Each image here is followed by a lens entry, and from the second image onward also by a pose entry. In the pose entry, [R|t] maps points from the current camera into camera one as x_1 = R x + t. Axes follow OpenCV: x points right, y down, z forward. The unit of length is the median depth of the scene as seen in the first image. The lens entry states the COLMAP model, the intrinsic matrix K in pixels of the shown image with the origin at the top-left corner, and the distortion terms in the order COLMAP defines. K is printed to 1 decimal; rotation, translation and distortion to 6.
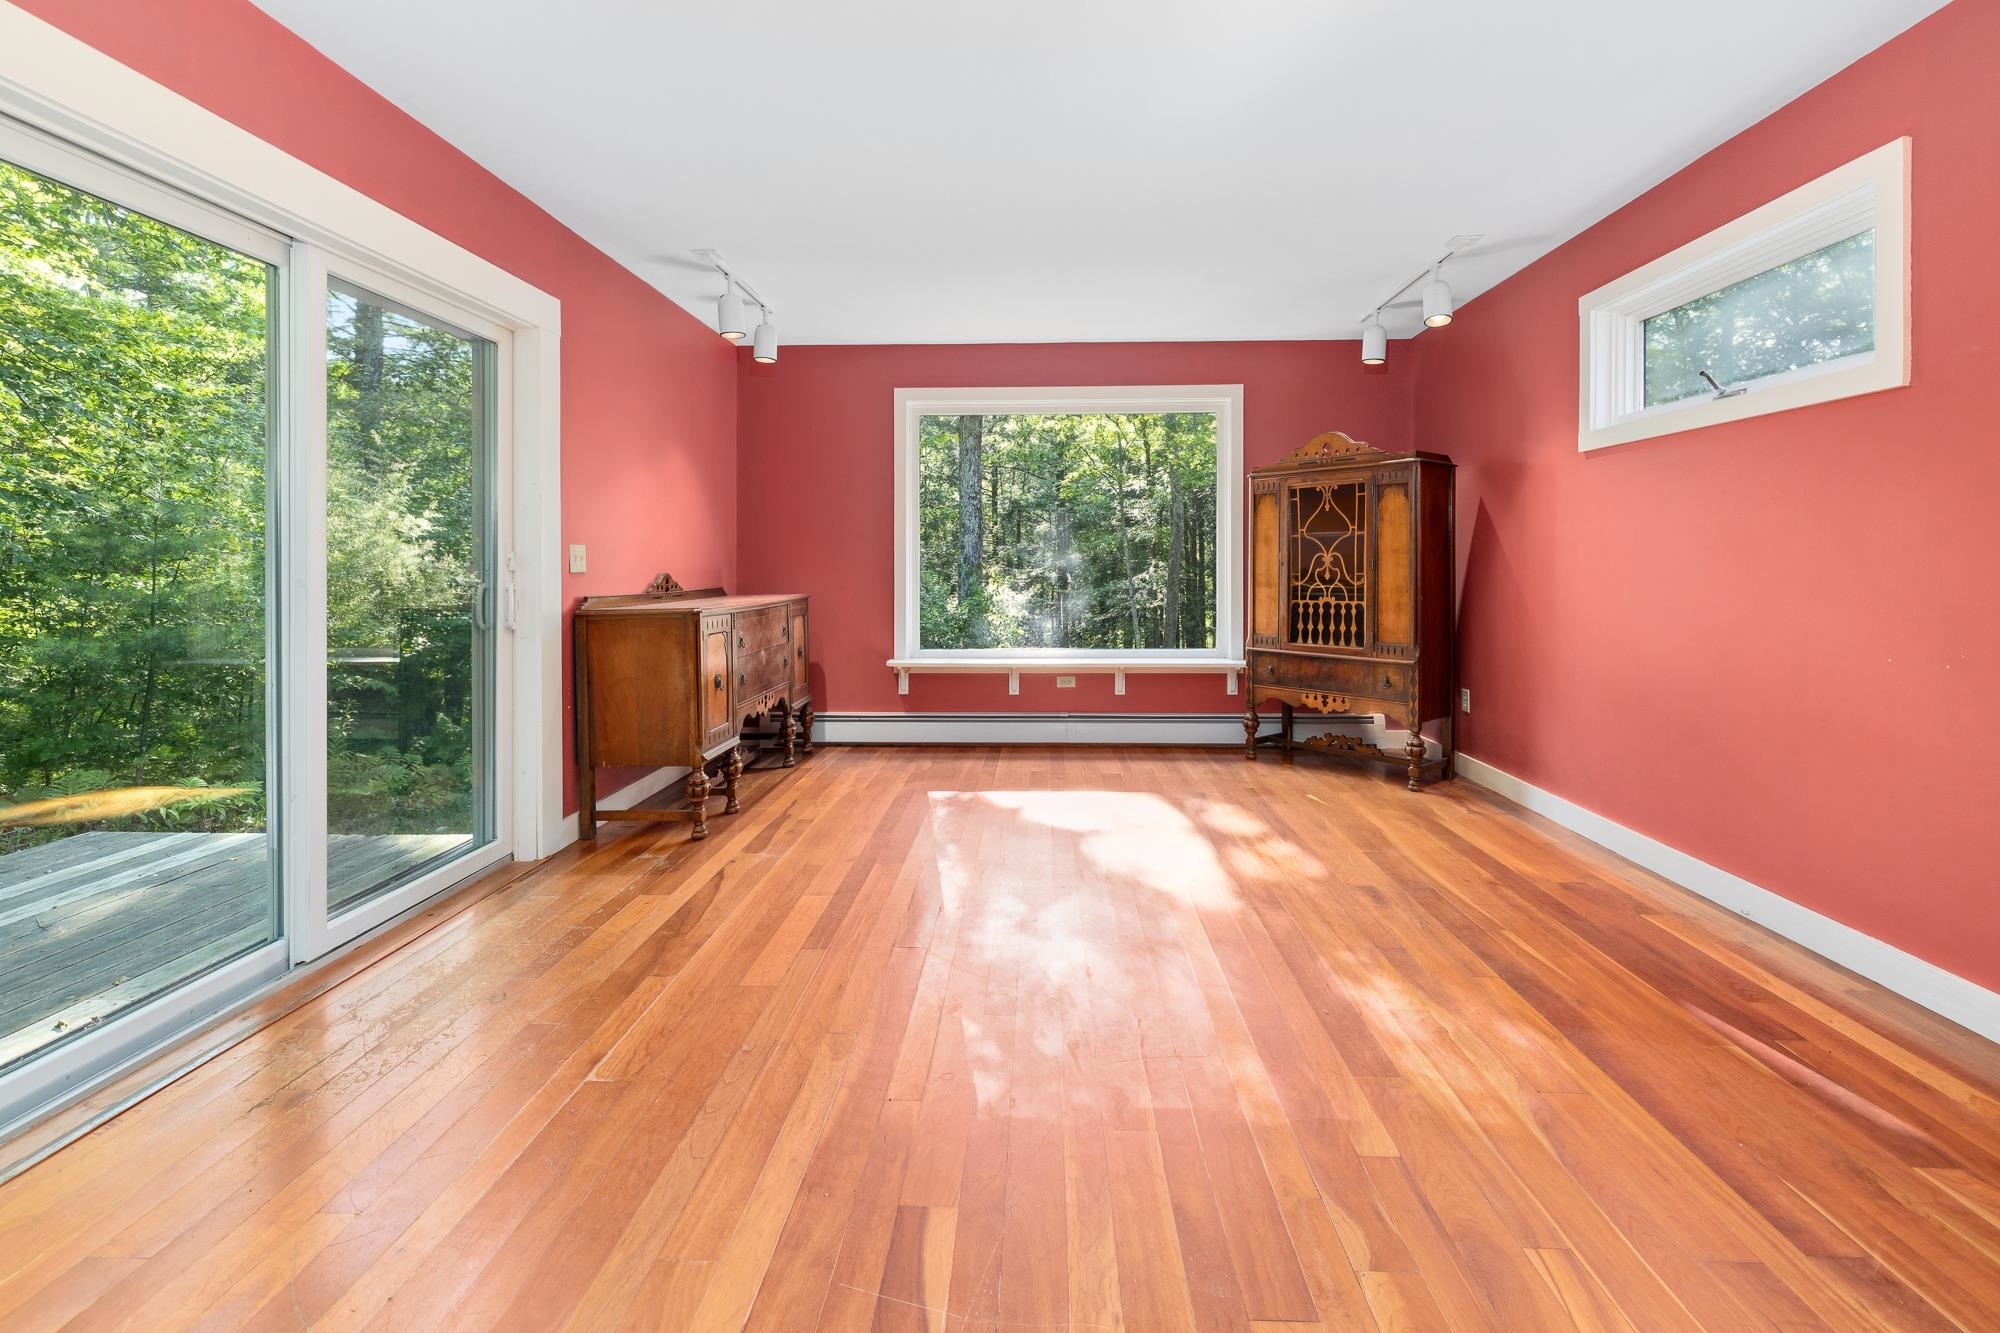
lens RADIAL K [[886.0, 0, 1006.0], [0, 886.0, 578.1], [0, 0, 1]] dist [-0.000710, -0.000488]
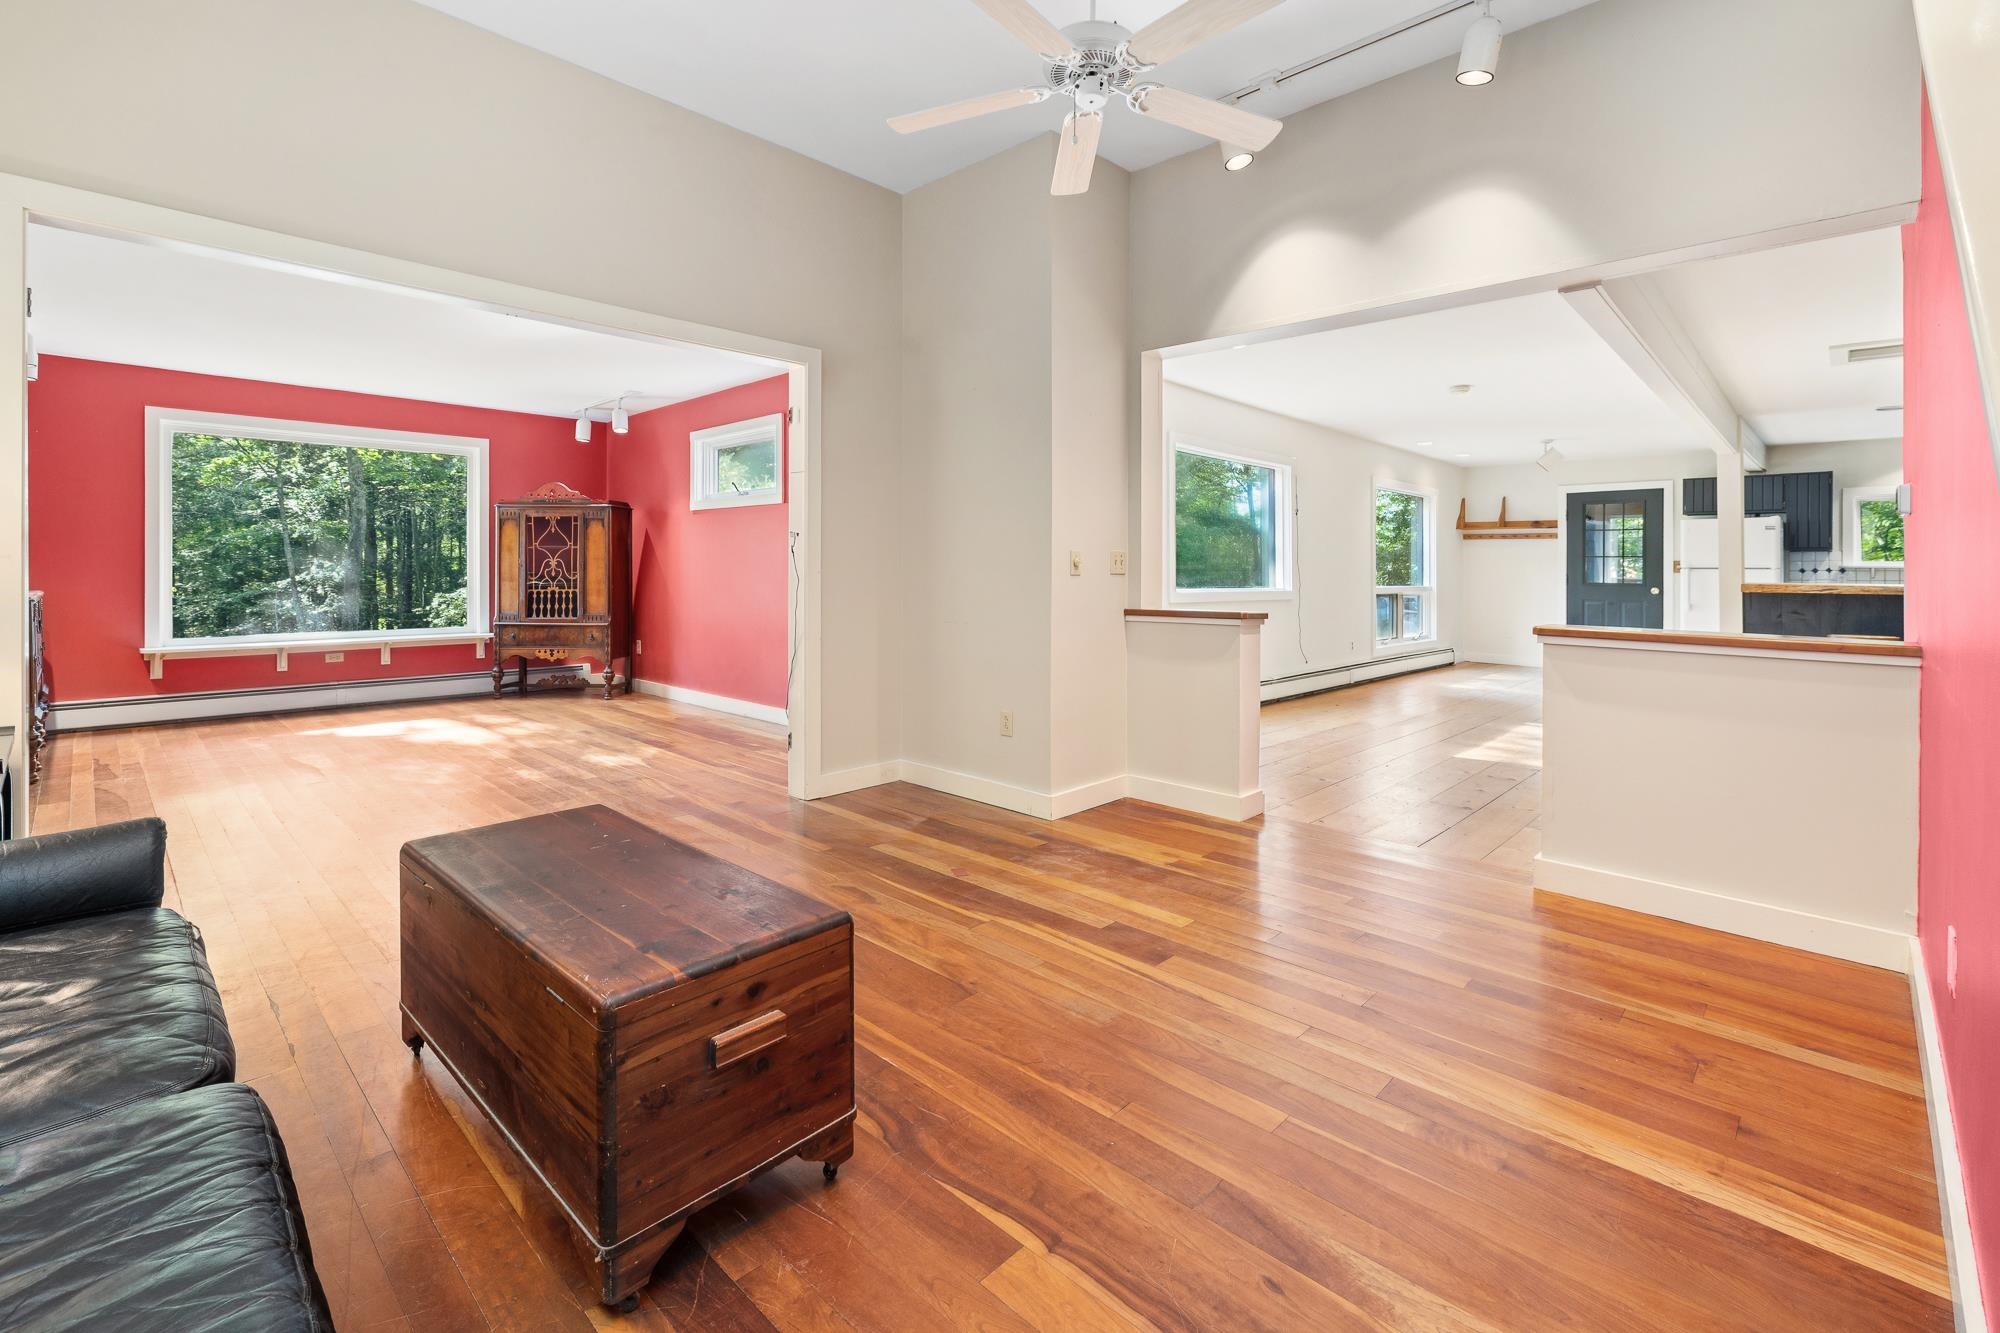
lens RADIAL K [[886.0, 0, 1006.0], [0, 886.0, 578.1], [0, 0, 1]] dist [-0.000710, -0.000488]
pose [[0.663196, -0.001932, 0.748444, -0.272556], [0.003537, 0.999994, -0.000552, 0.008787], [-0.748438, 0.003014, 0.663198, -0.624894]]
